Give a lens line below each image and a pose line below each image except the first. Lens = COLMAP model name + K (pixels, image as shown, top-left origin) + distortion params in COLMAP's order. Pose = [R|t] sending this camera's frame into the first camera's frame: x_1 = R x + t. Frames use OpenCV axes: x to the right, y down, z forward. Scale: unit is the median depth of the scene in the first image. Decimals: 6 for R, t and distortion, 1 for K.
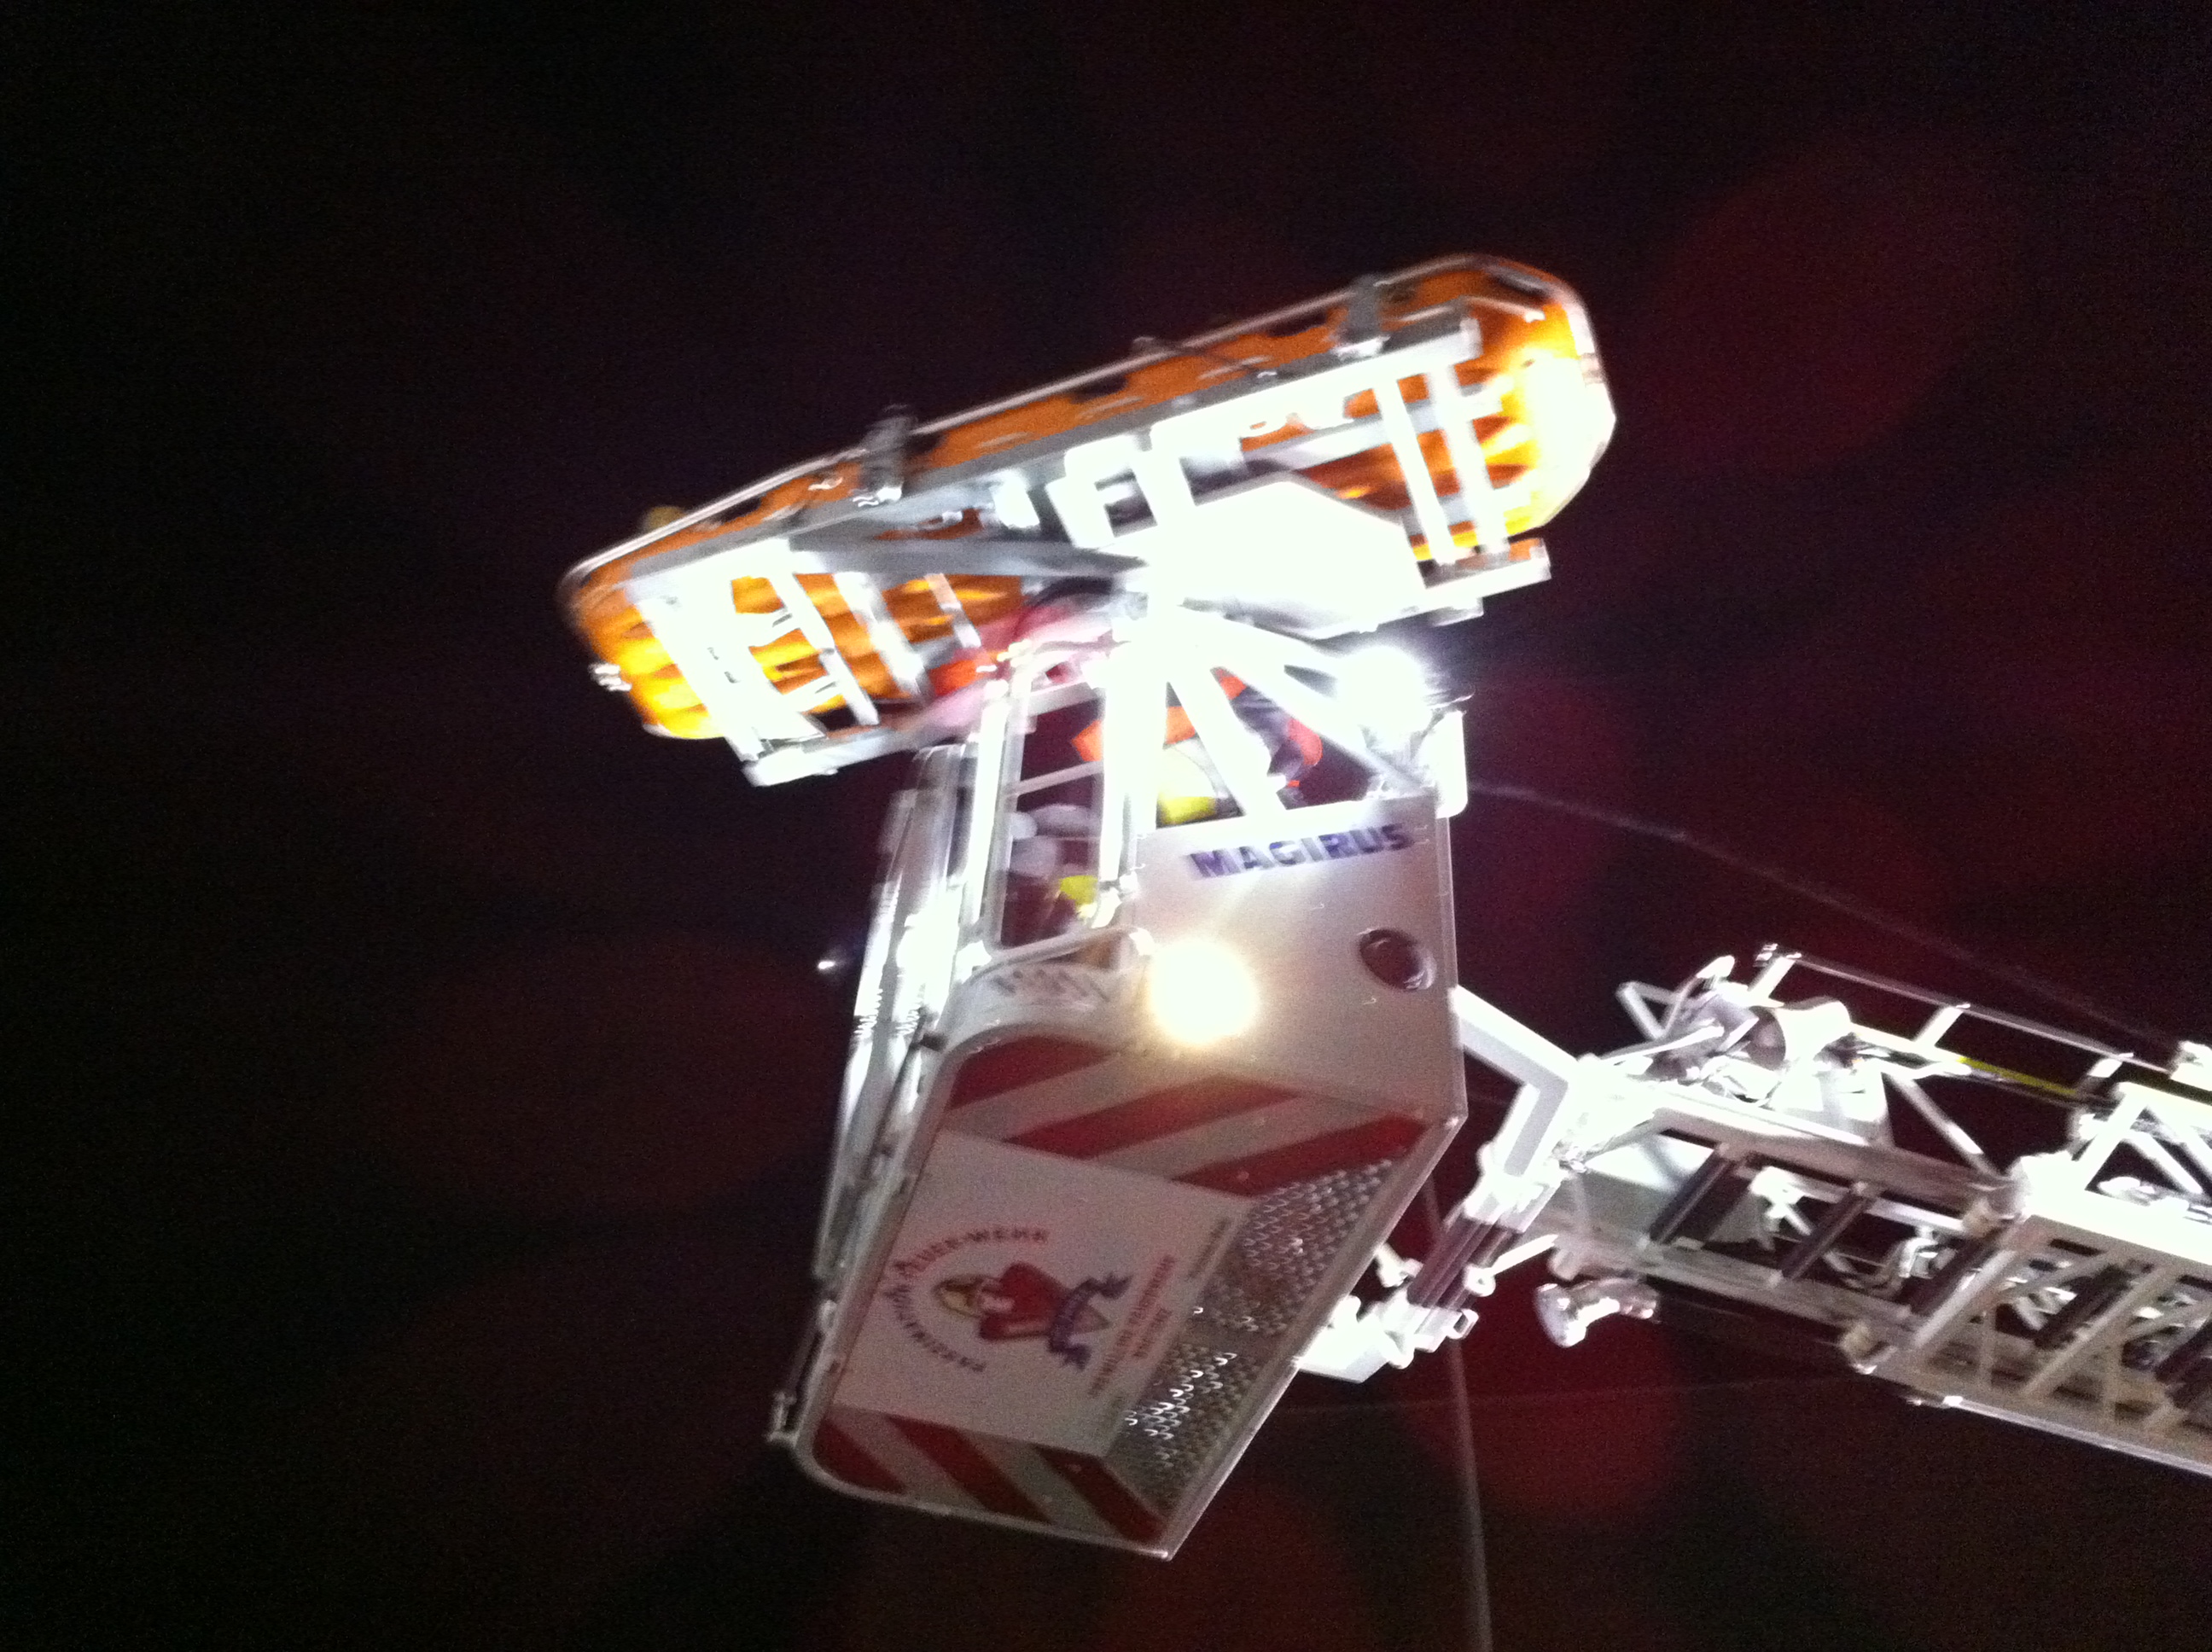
lens RADIAL K [[2068.2, 0, 1106.0], [0, 2068.2, 826.0], [0, 0, 1]] dist [0.080736, -0.291473]
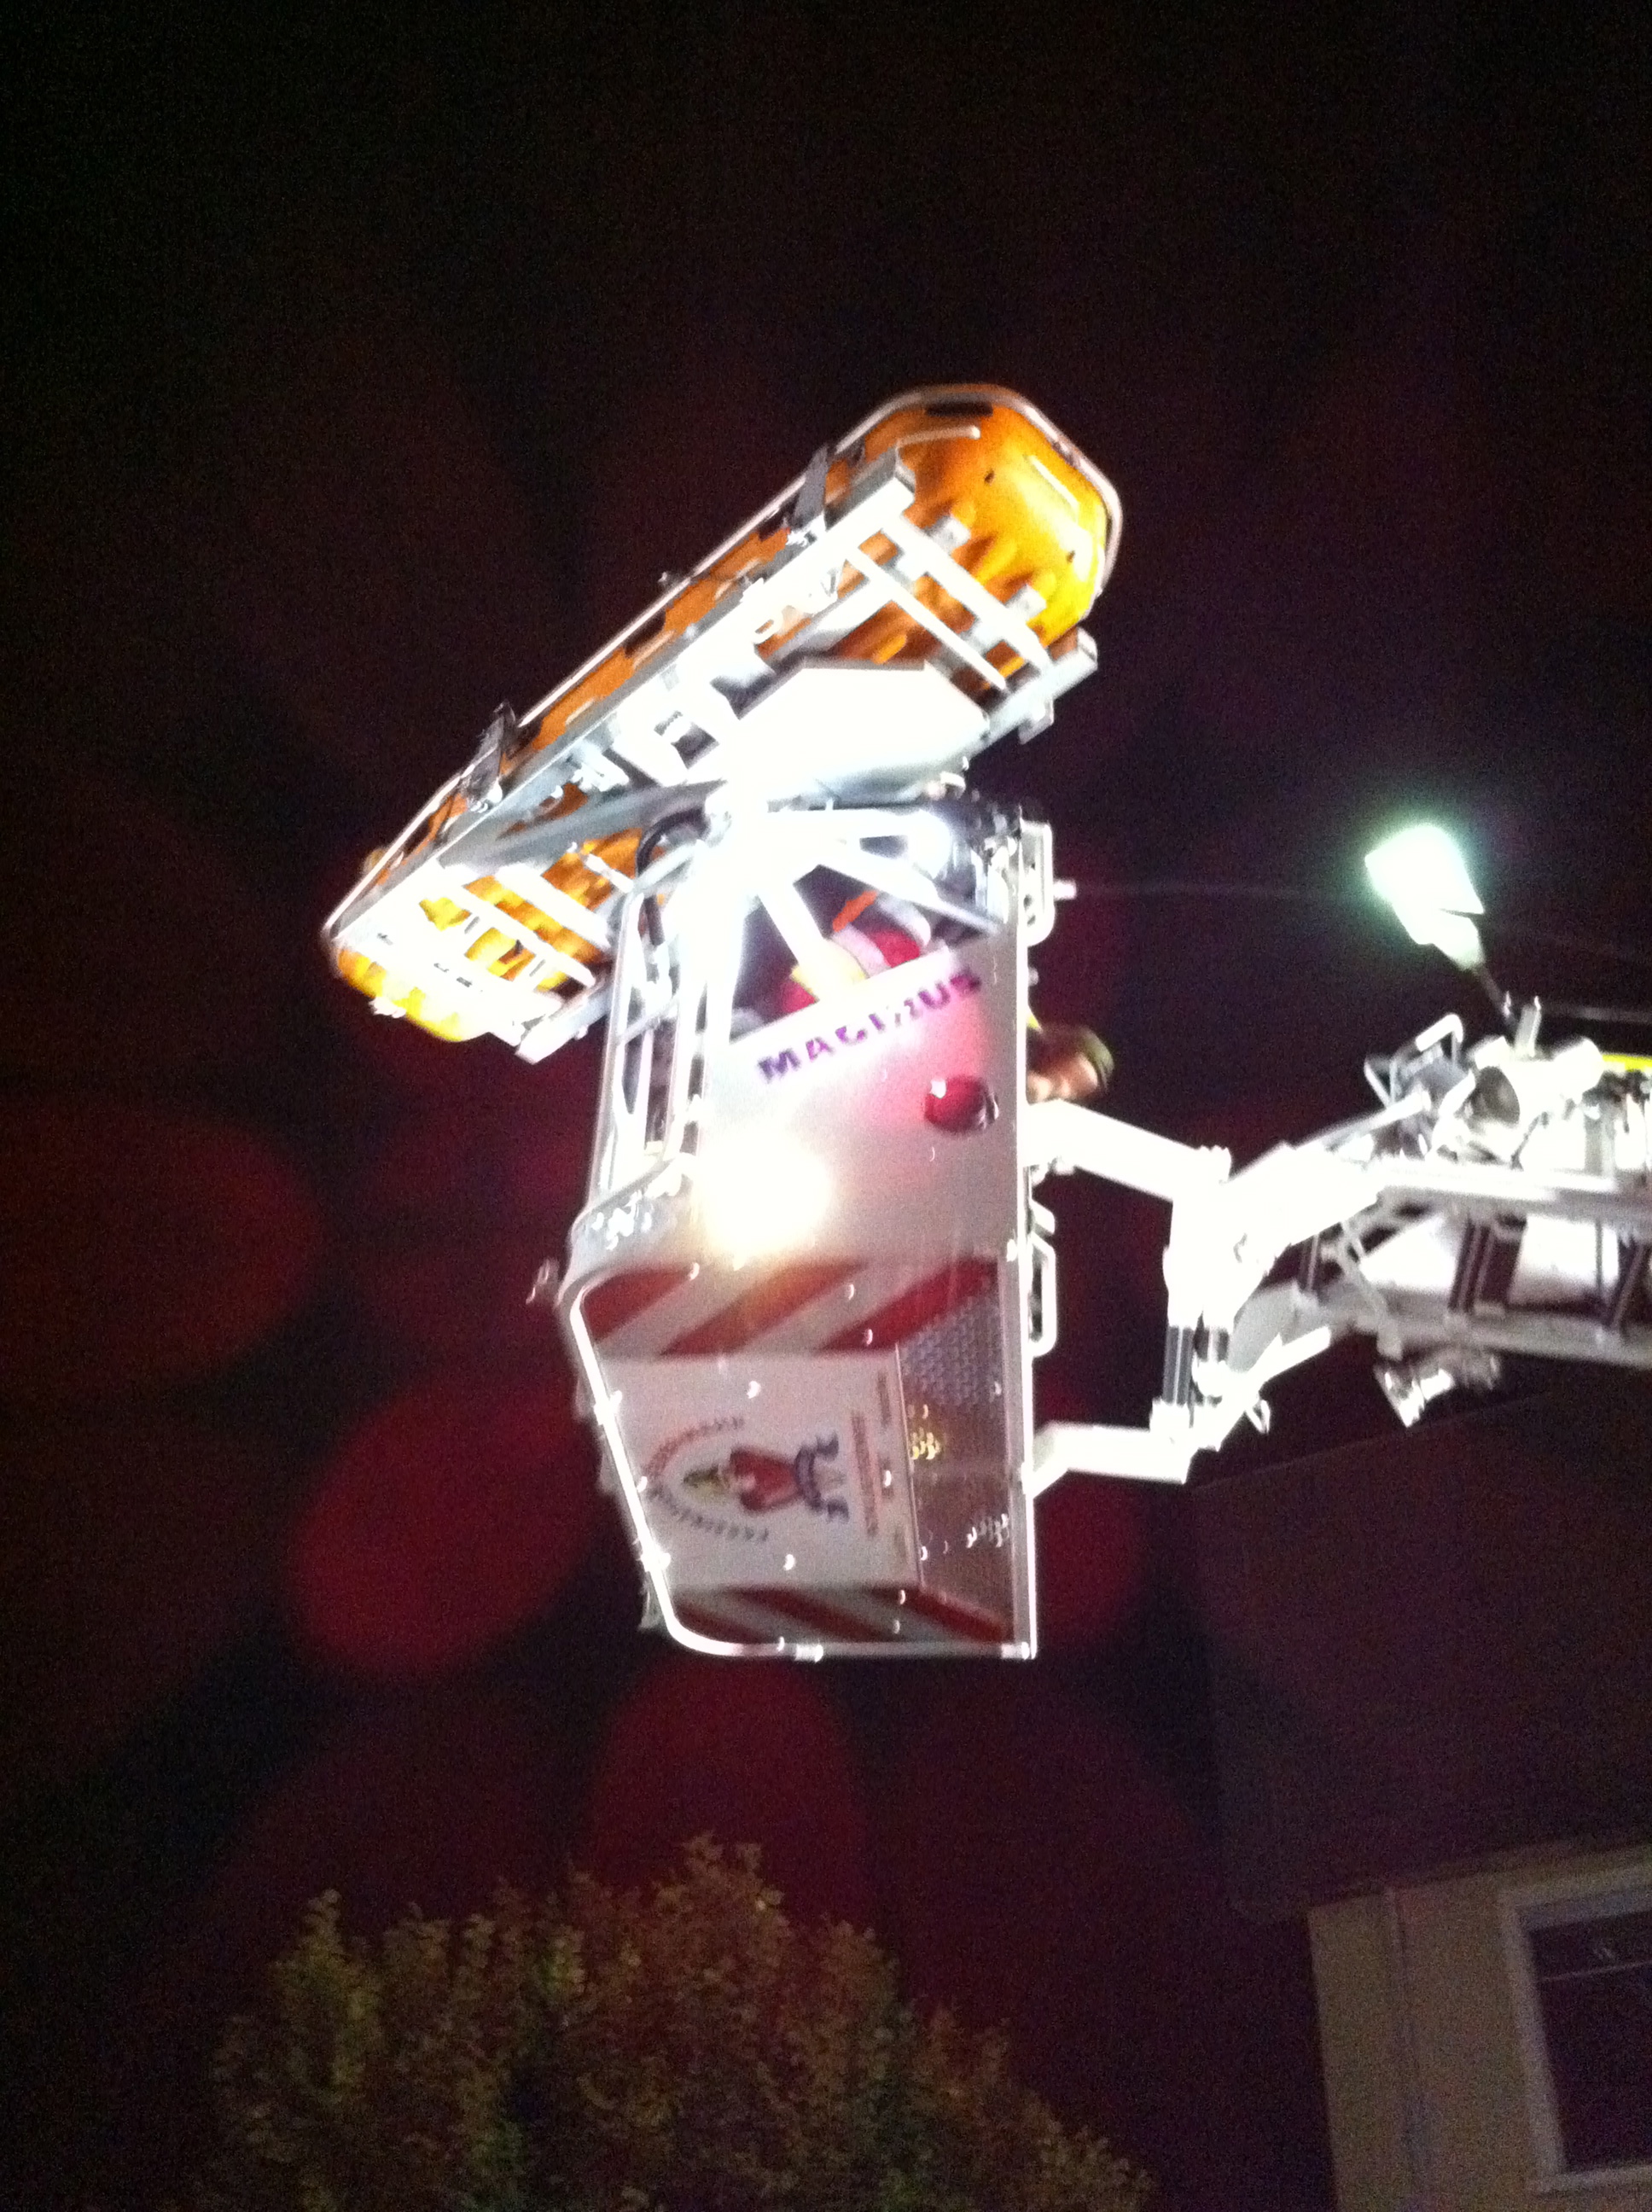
lens RADIAL K [[2068.2, 0, 823.7], [0, 2068.2, 1149.3], [0, 0, 1]] dist [0.080736, -0.291473]
pose [[0.918747, -0.262486, -0.294965, 0.331369], [0.293897, 0.953492, 0.066917, -0.004068], [0.263682, -0.148169, 0.953162, -0.028150]]
